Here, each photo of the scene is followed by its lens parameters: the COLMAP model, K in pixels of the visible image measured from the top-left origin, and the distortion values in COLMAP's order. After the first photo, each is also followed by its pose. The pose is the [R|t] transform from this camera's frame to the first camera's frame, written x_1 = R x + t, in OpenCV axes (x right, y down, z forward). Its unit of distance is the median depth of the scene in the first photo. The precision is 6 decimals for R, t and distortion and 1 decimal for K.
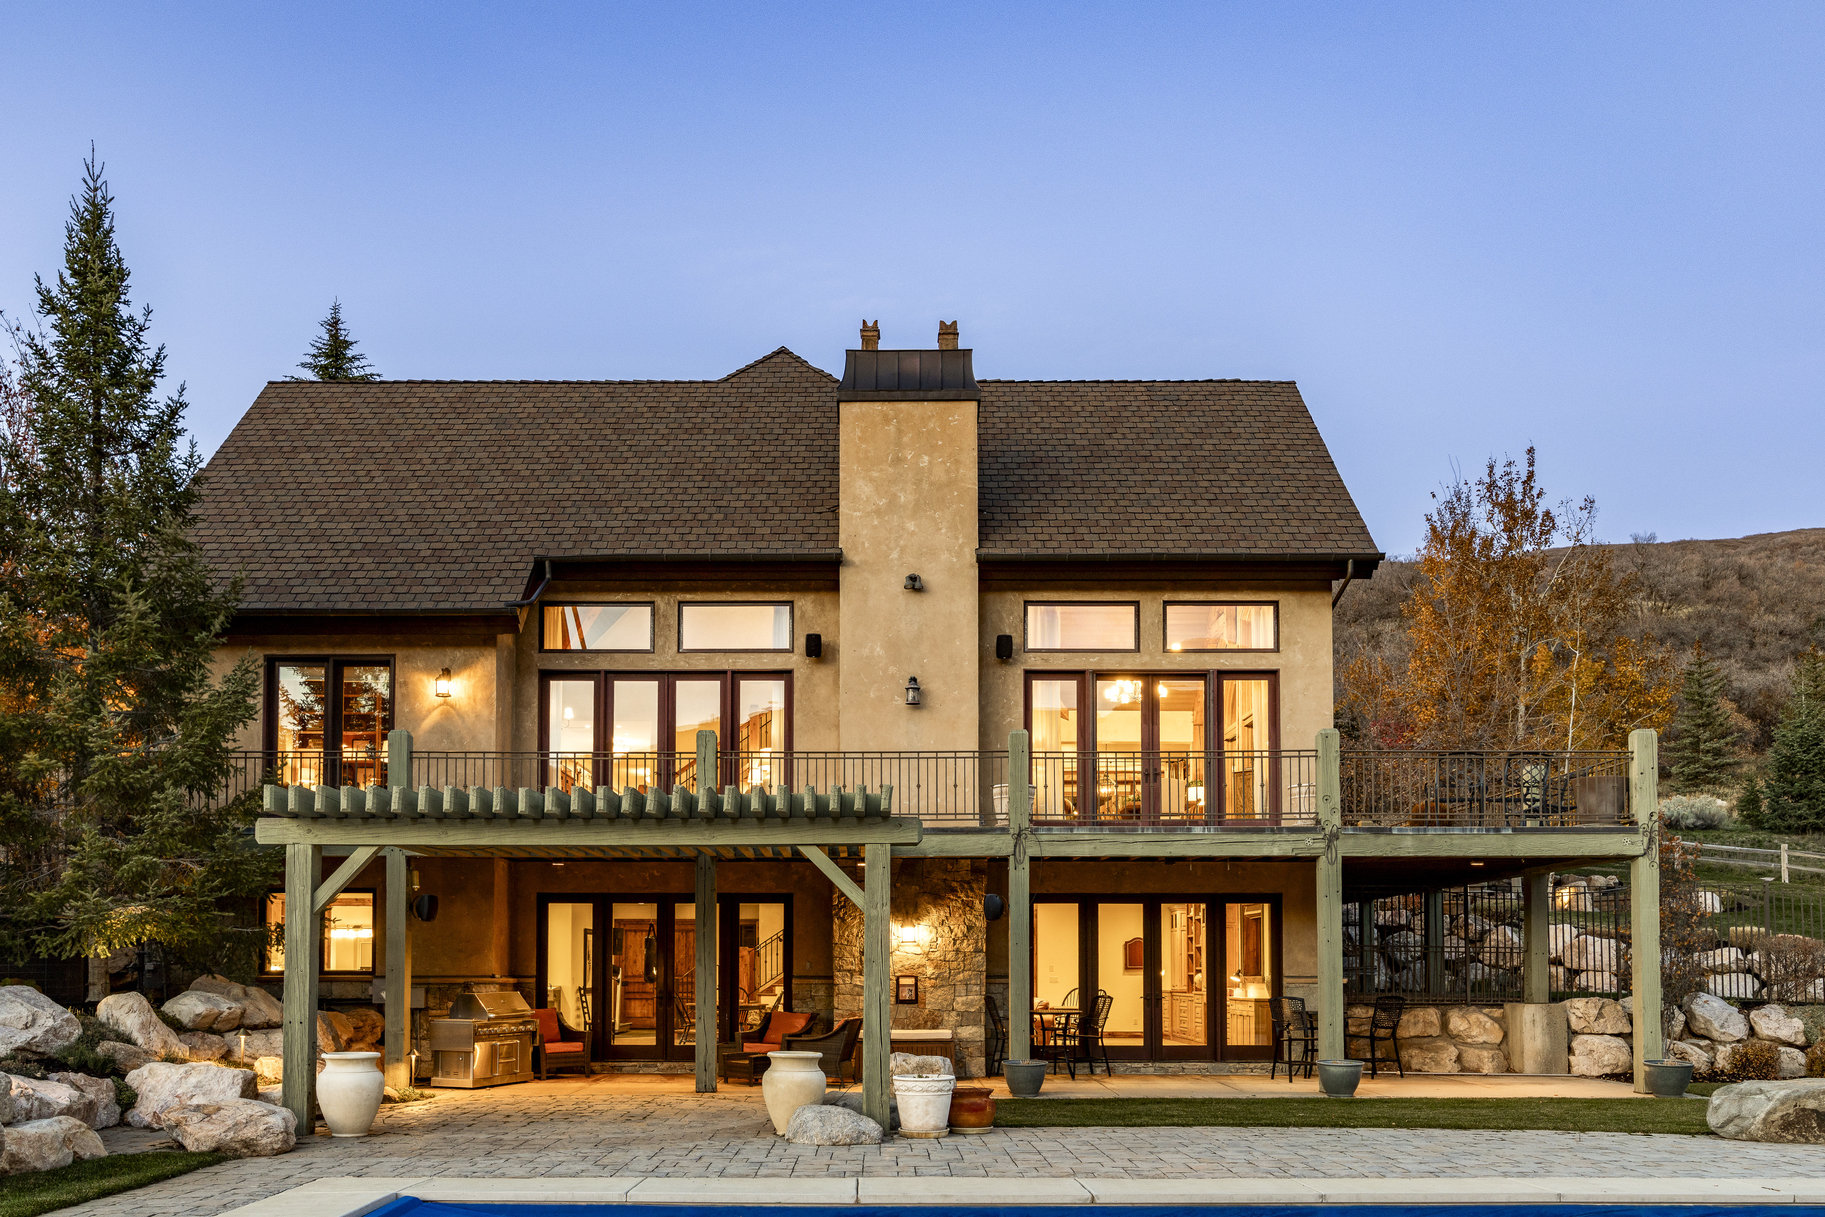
lens RADIAL K [[3942.4, 0, 914.7], [0, 3942.4, 612.3], [0, 0, 1]] dist [-0.055767, 0.000000]
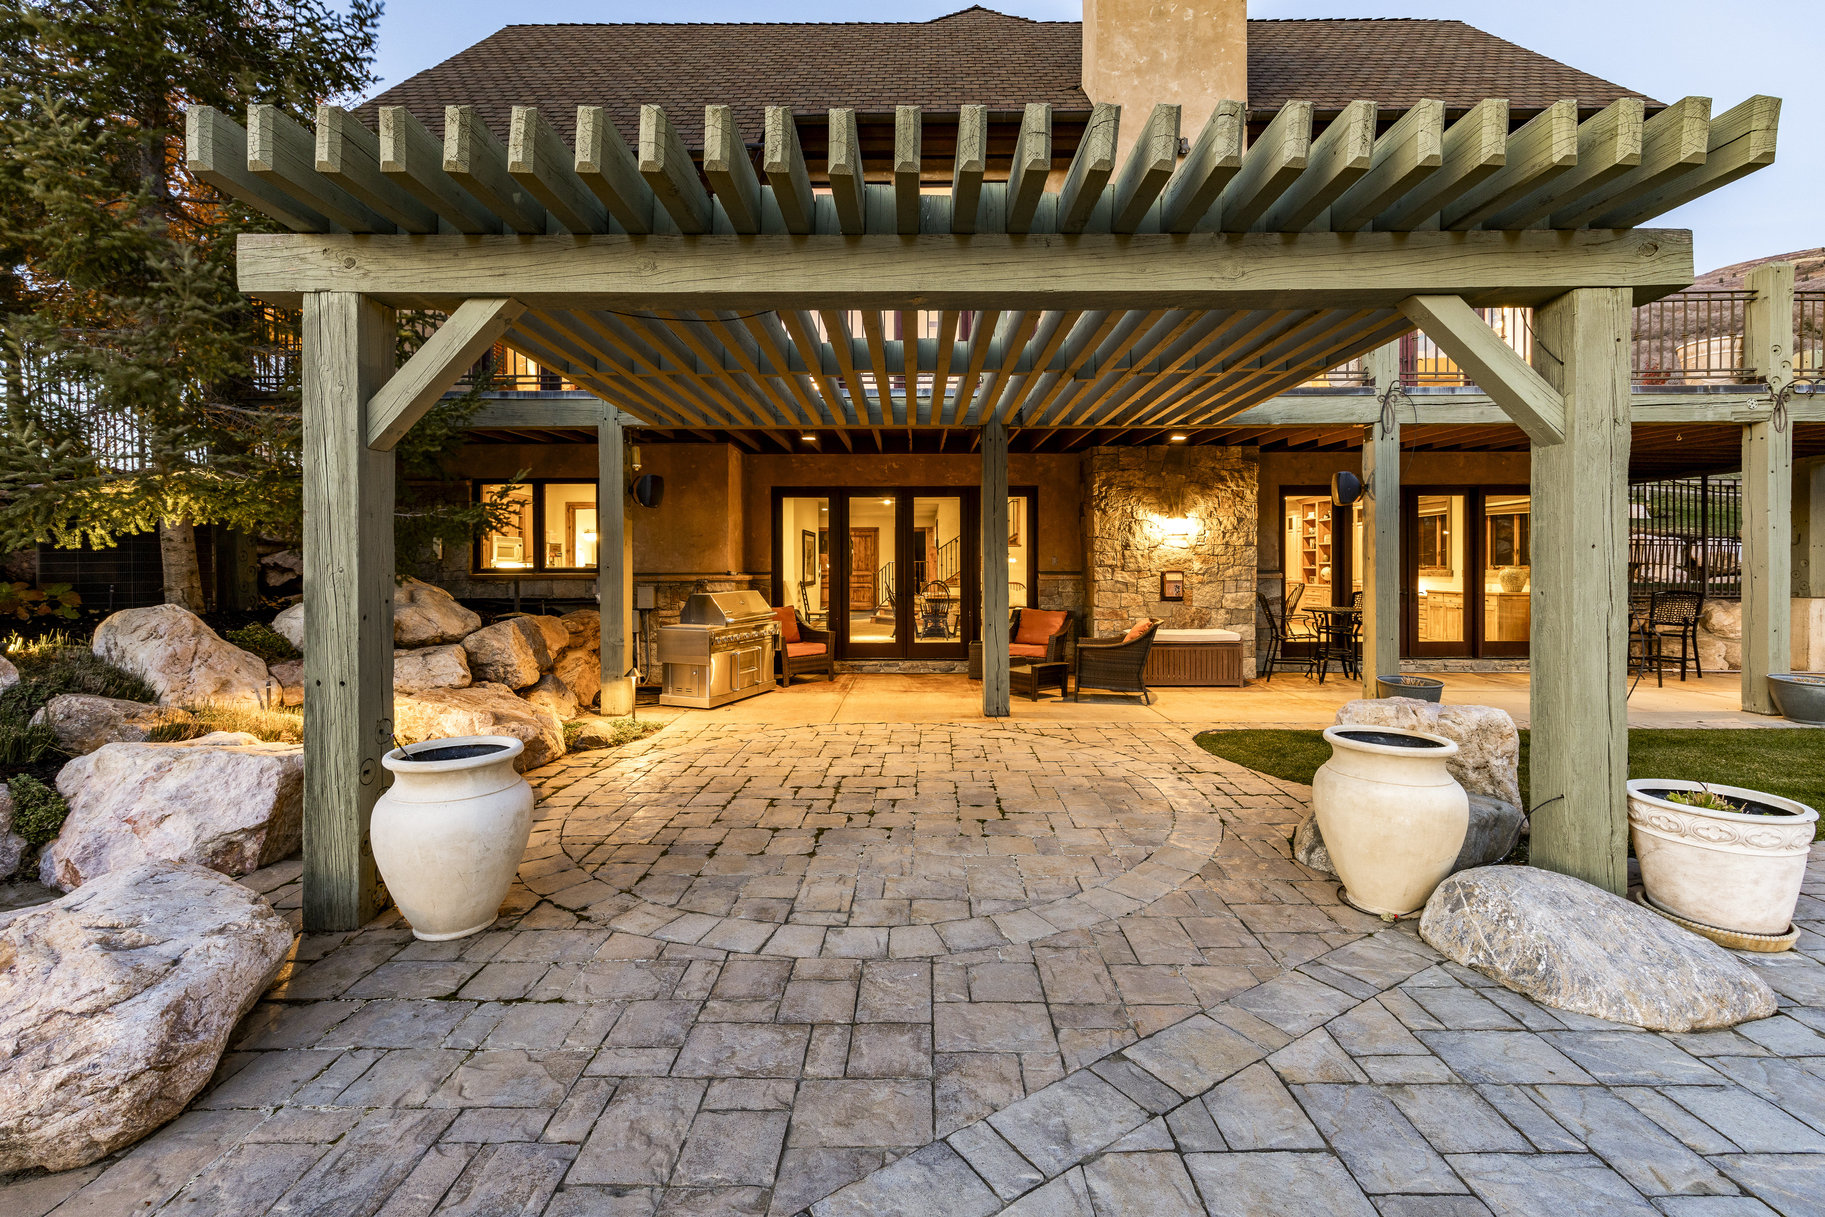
lens RADIAL K [[1571.6, 0, 899.8], [0, 1571.6, 602.4], [0, 0, 1]] dist [-0.009256, 0.000794]
pose [[0.999877, -0.003327, 0.015345, -0.072788], [0.001562, 0.993520, 0.113645, 0.057569], [-0.015624, -0.113607, 0.993403, 0.634555]]
